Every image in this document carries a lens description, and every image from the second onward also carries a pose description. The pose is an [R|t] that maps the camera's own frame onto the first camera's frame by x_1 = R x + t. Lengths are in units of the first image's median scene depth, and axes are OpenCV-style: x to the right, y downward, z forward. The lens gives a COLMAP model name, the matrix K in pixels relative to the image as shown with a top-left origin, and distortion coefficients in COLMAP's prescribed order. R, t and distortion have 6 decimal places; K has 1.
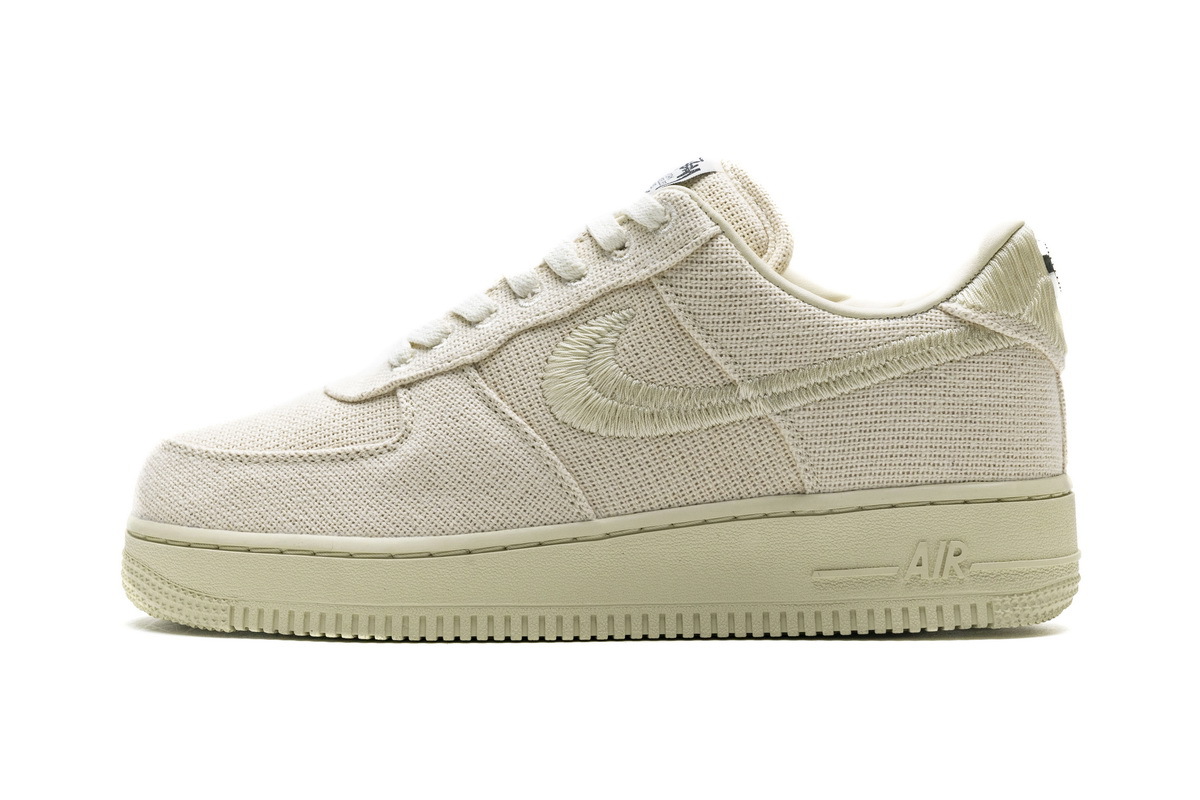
lens RADIAL K [[2366.7, 0, 595.6], [0, 2366.7, 407.7], [0, 0, 1]] dist [0.002117, 0.000000]
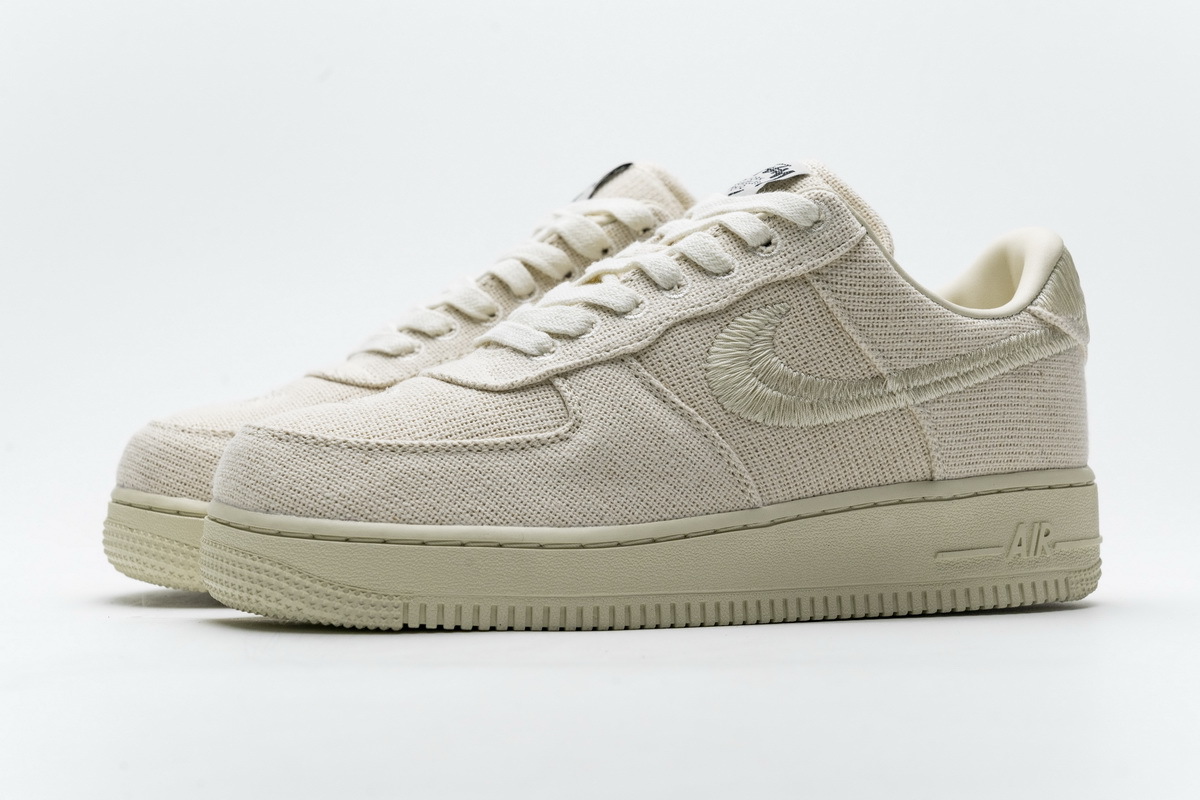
lens RADIAL K [[2366.7, 0, 609.9], [0, 2366.7, 389.8], [0, 0, 1]] dist [0.002117, 0.000000]
pose [[0.890207, 0.012315, 0.455389, -0.527511], [-0.003785, 0.999800, -0.019637, 0.016818], [-0.455540, 0.015757, 0.890076, 0.113574]]
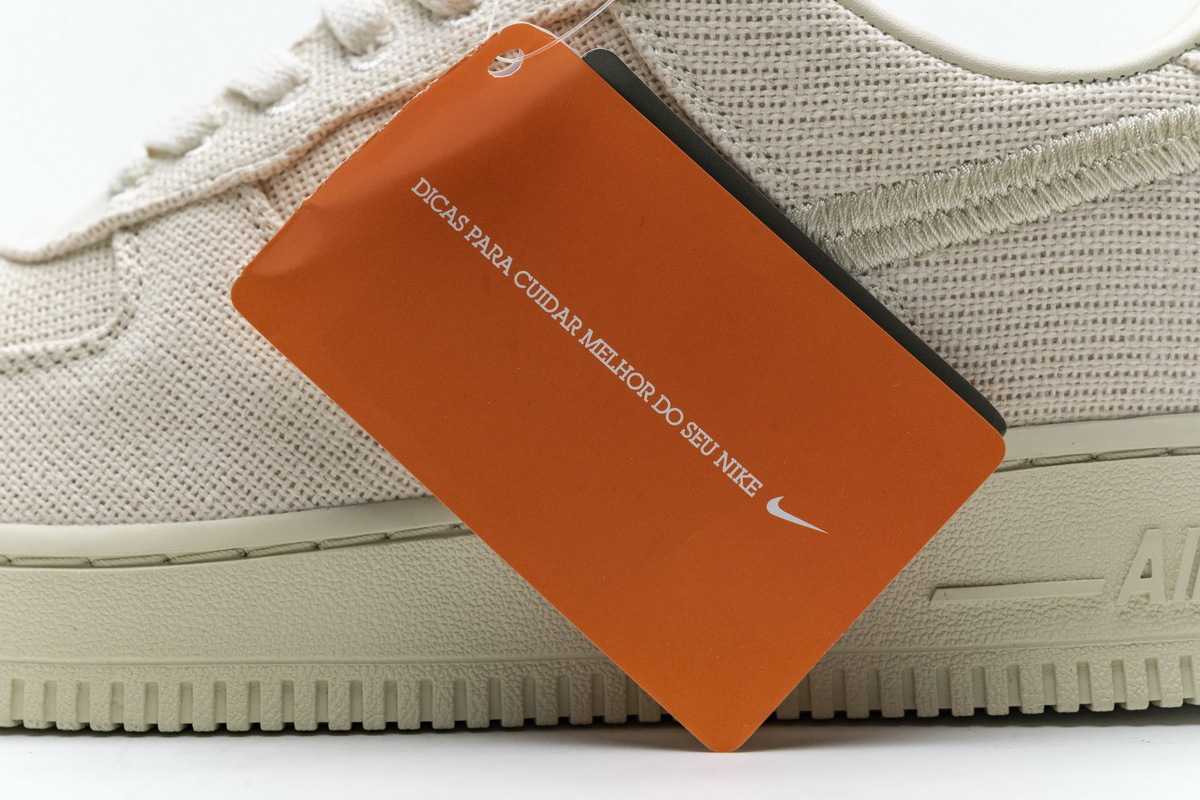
lens RADIAL K [[2366.7, 0, 608.8], [0, 2366.7, 394.9], [0, 0, 1]] dist [0.002117, 0.000000]
pose [[0.999929, -0.004299, 0.011123, 0.017923], [0.004151, 0.999903, 0.013289, 0.021184], [-0.011179, -0.013242, 0.999850, 0.500937]]
